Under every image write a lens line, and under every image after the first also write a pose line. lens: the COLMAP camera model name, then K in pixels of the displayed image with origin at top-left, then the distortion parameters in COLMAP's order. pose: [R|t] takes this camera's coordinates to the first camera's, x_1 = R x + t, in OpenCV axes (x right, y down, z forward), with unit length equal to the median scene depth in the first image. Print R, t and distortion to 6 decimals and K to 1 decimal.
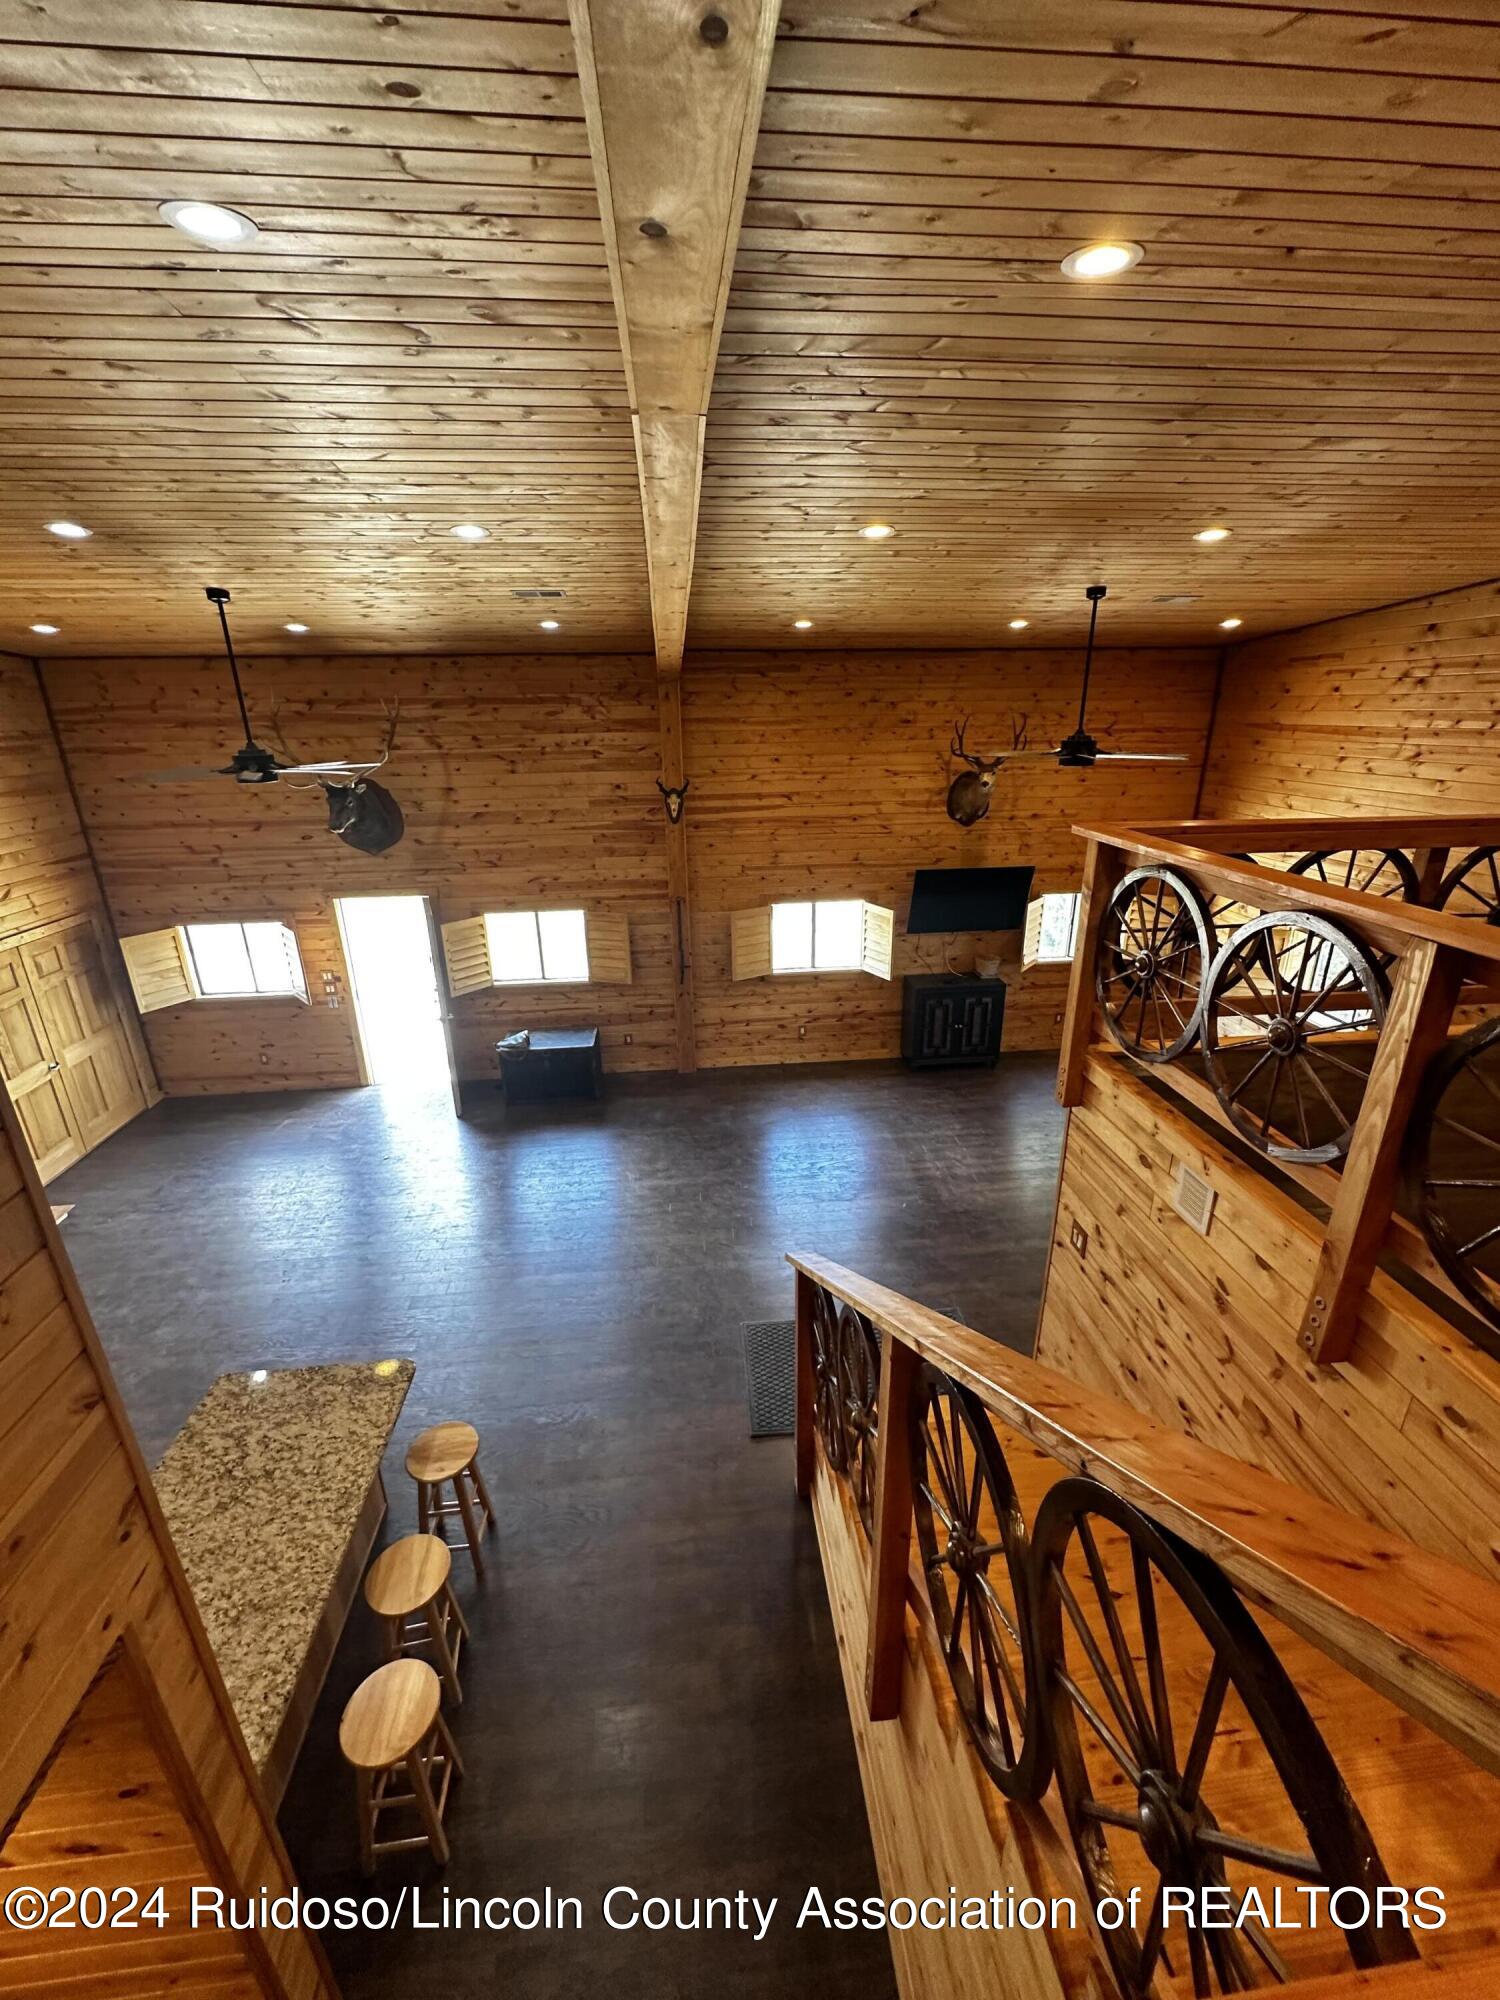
lens RADIAL K [[800.0, 0, 753.5], [0, 800.0, 1002.1], [0, 0, 1]] dist [-0.004365, 0.001103]
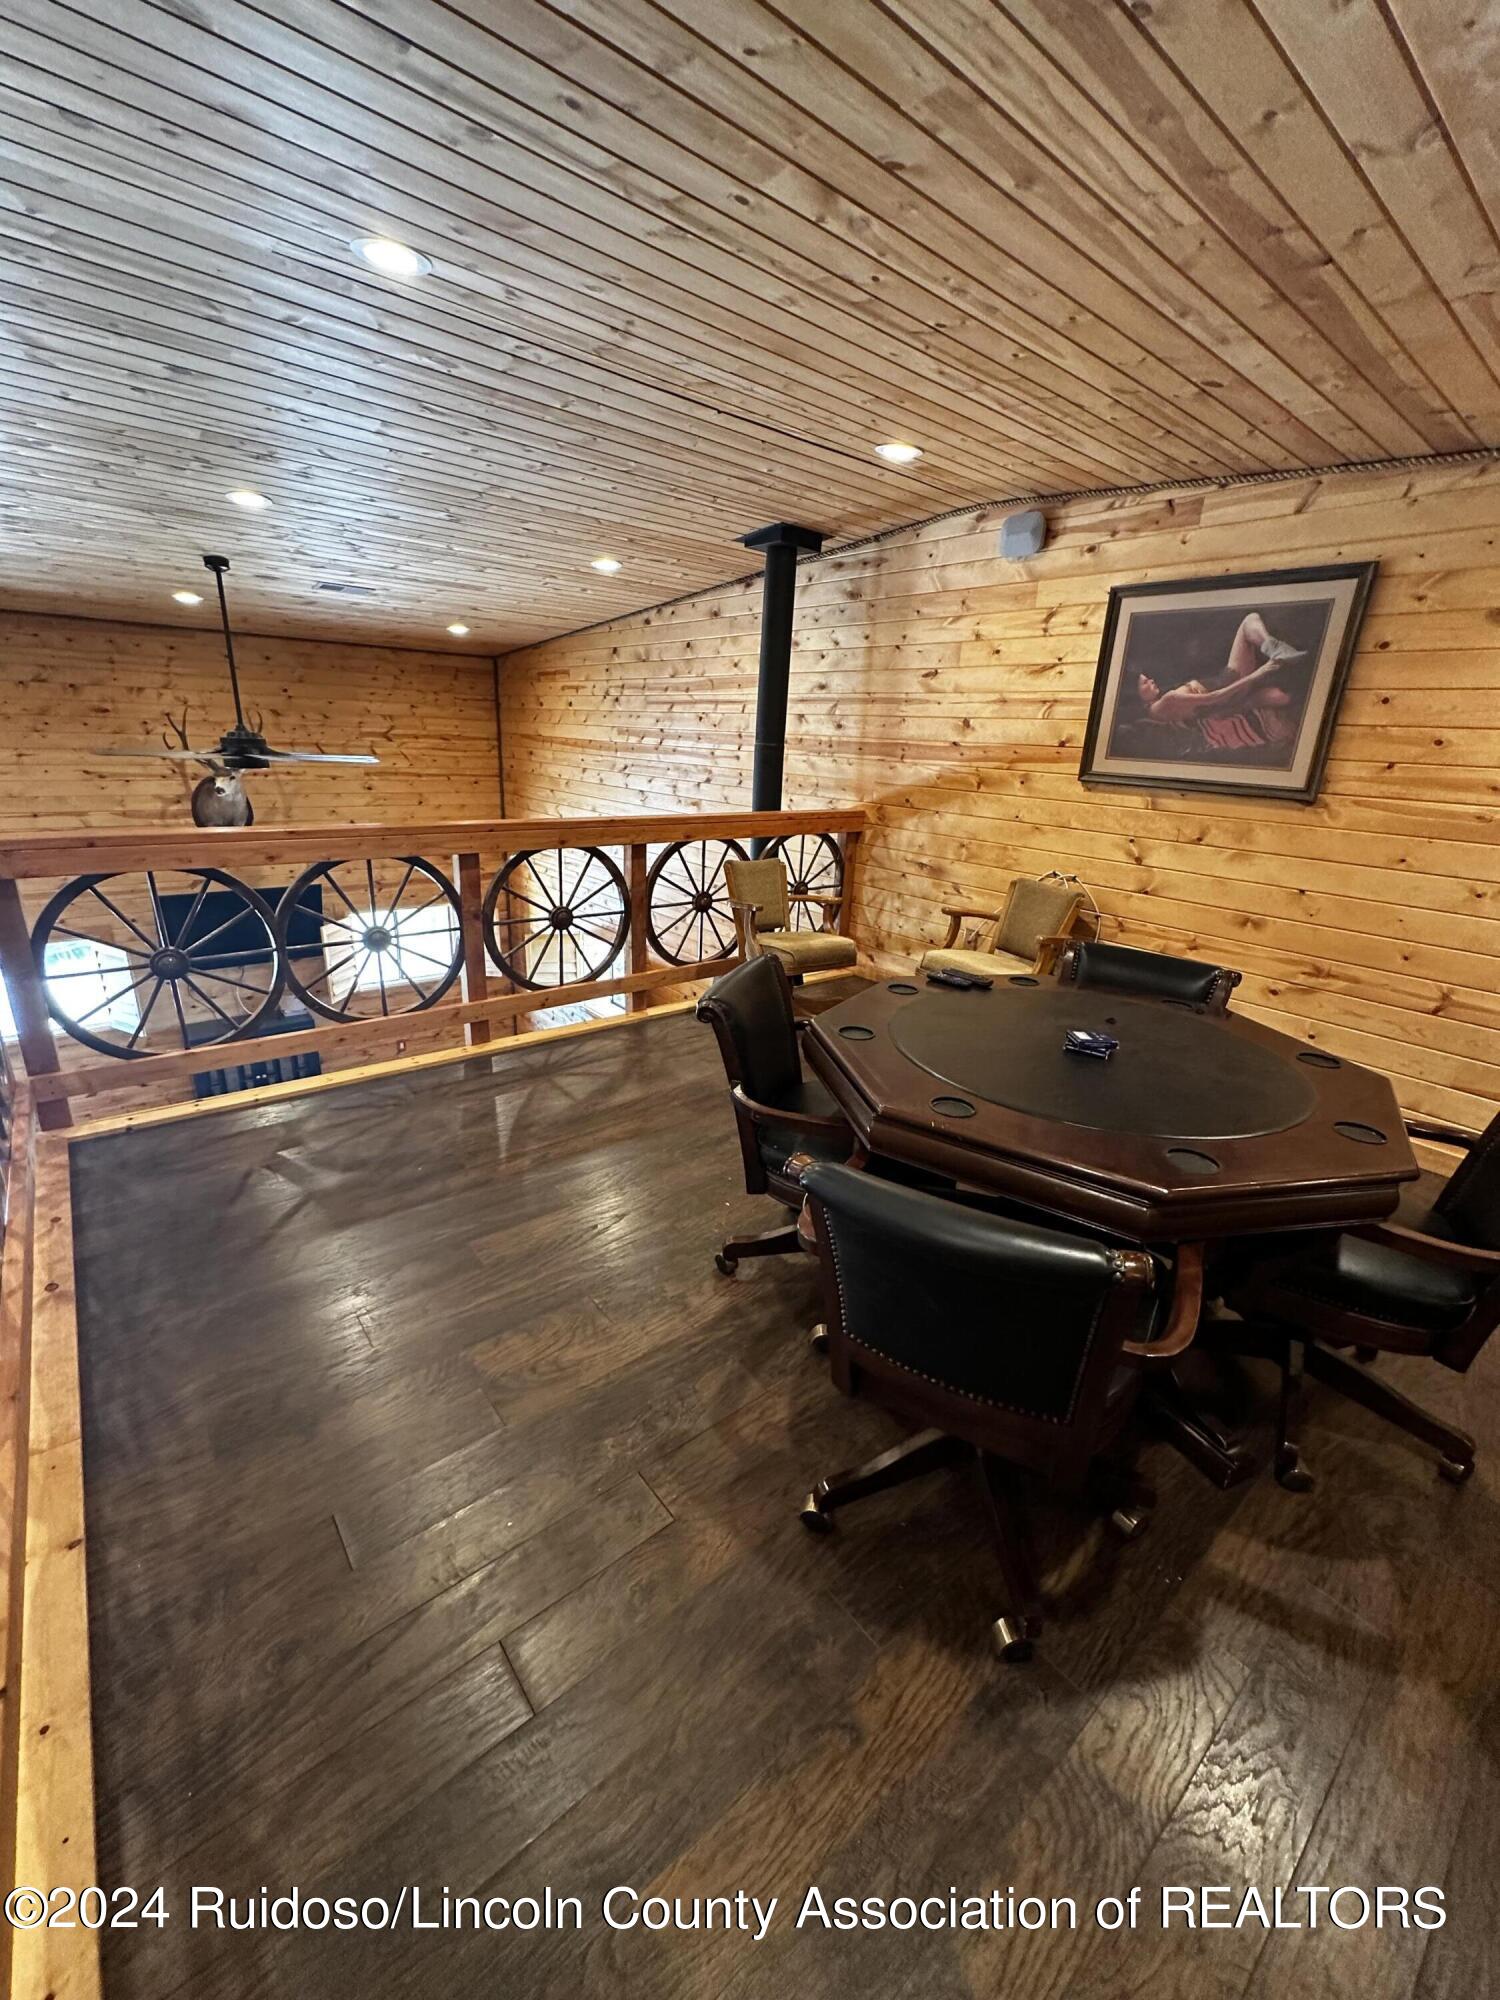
lens RADIAL K [[800.0, 0, 751.0], [0, 800.0, 1001.9], [0, 0, 1]] dist [-0.004365, 0.001103]
pose [[0.829246, -0.129135, 0.543760, 0.261547], [0.137325, 0.990192, 0.025732, 0.001831], [-0.541749, 0.053334, 0.838846, 0.007045]]
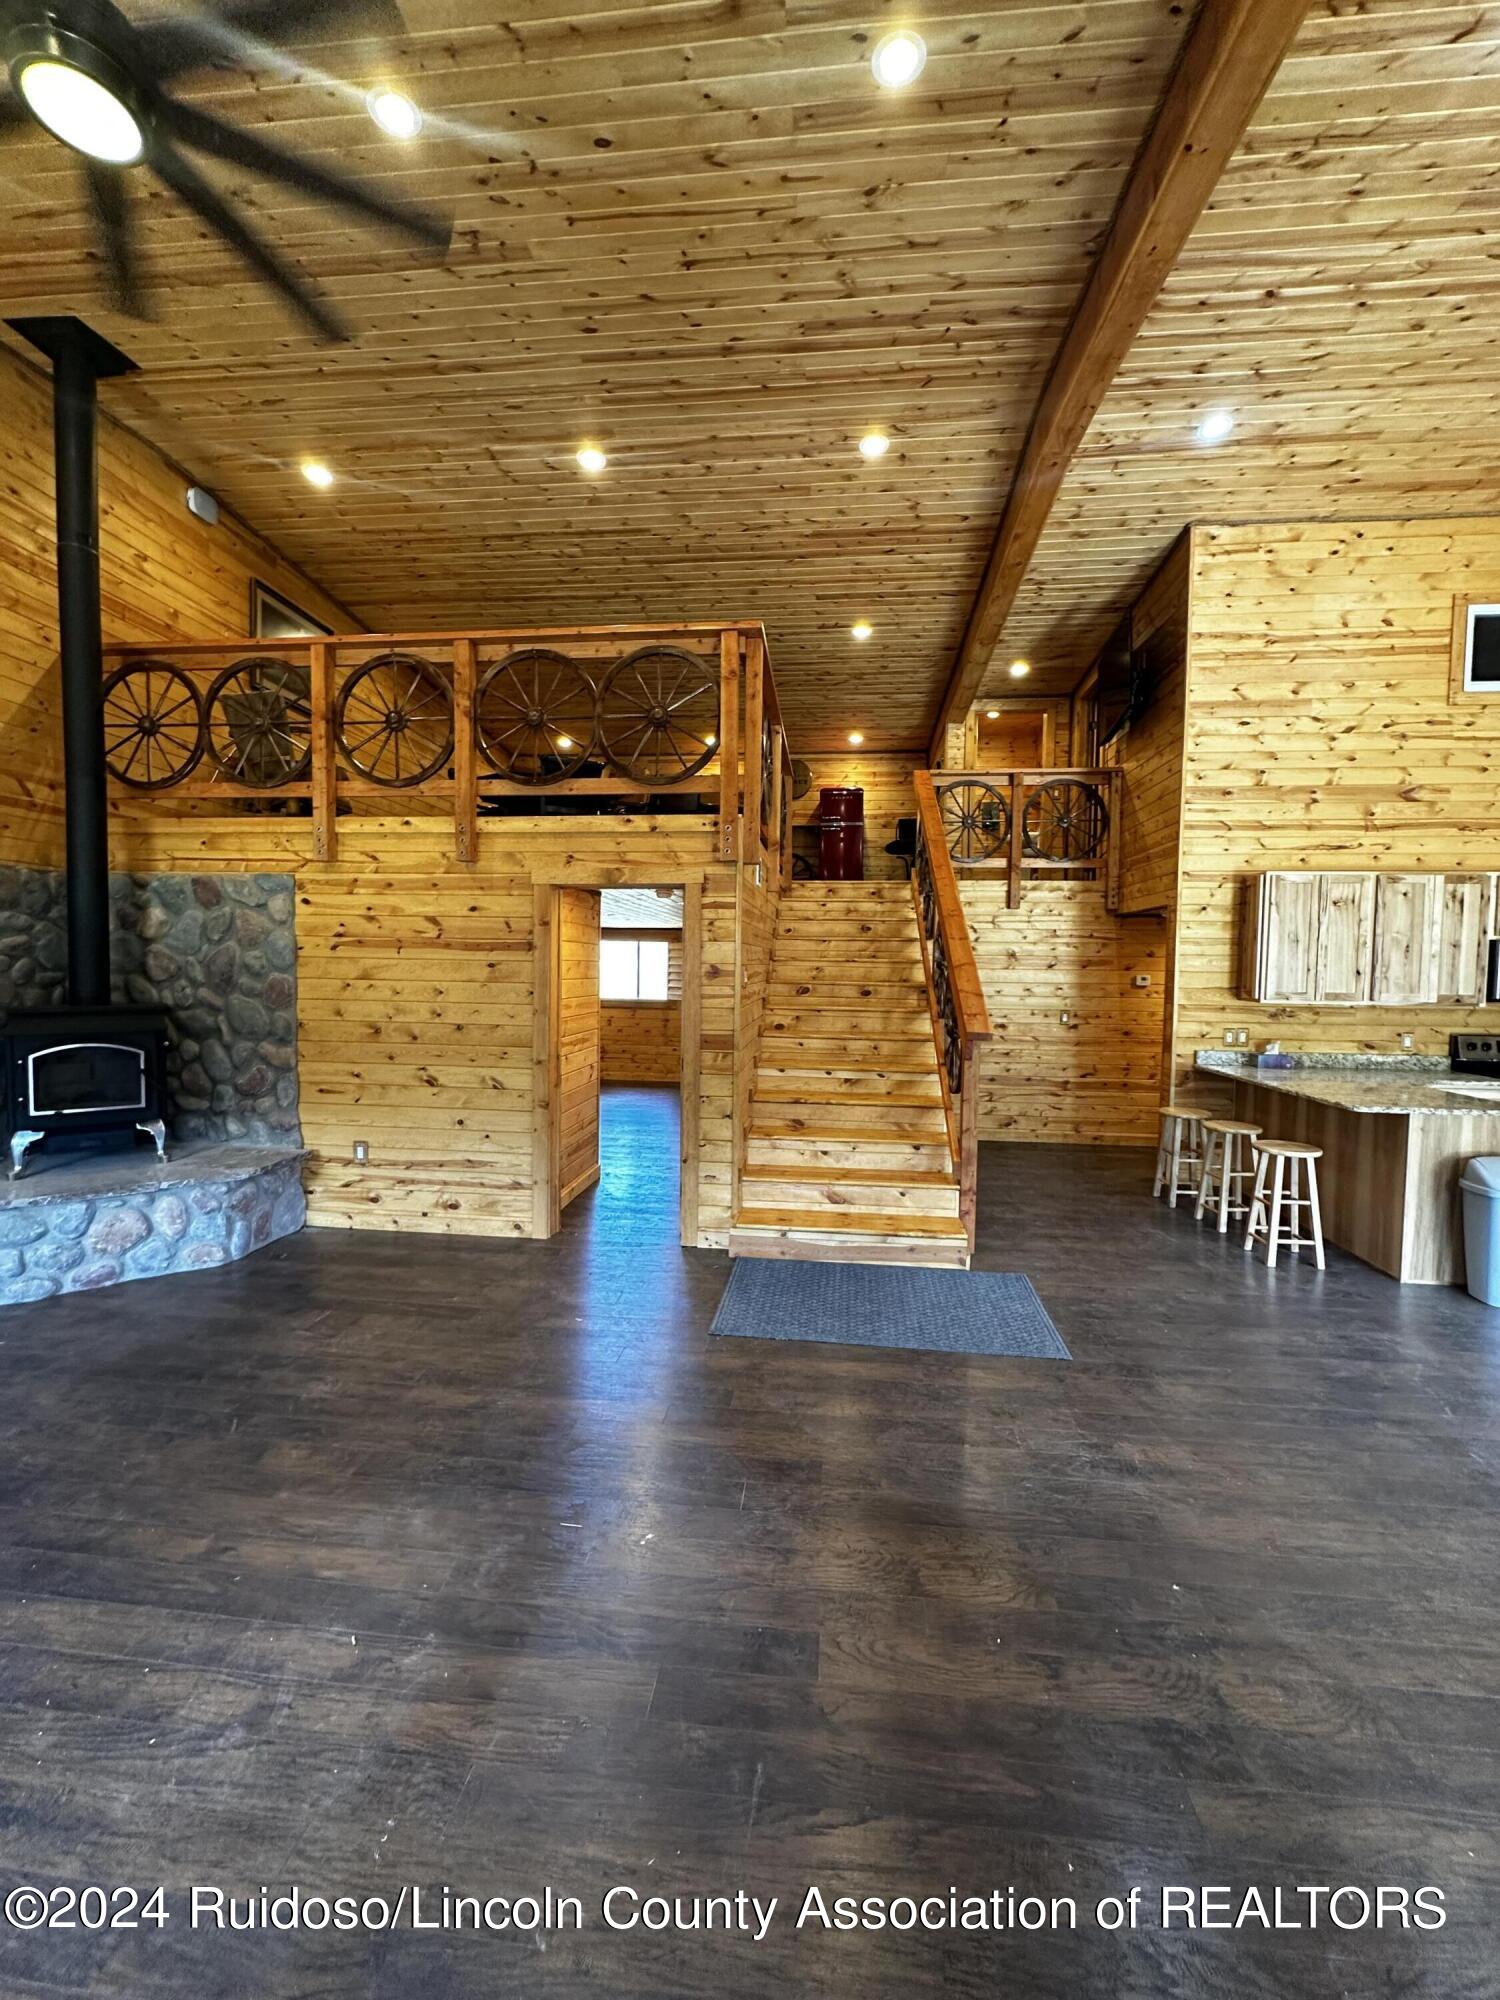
lens RADIAL K [[800.0, 0, 751.1], [0, 800.0, 1003.3], [0, 0, 1]] dist [-0.004365, 0.001103]
pose [[-0.977755, -0.011198, 0.209449, 0.067639], [0.068811, 0.926182, 0.370744, -0.058038], [-0.198139, 0.376909, -0.904809, 0.993362]]
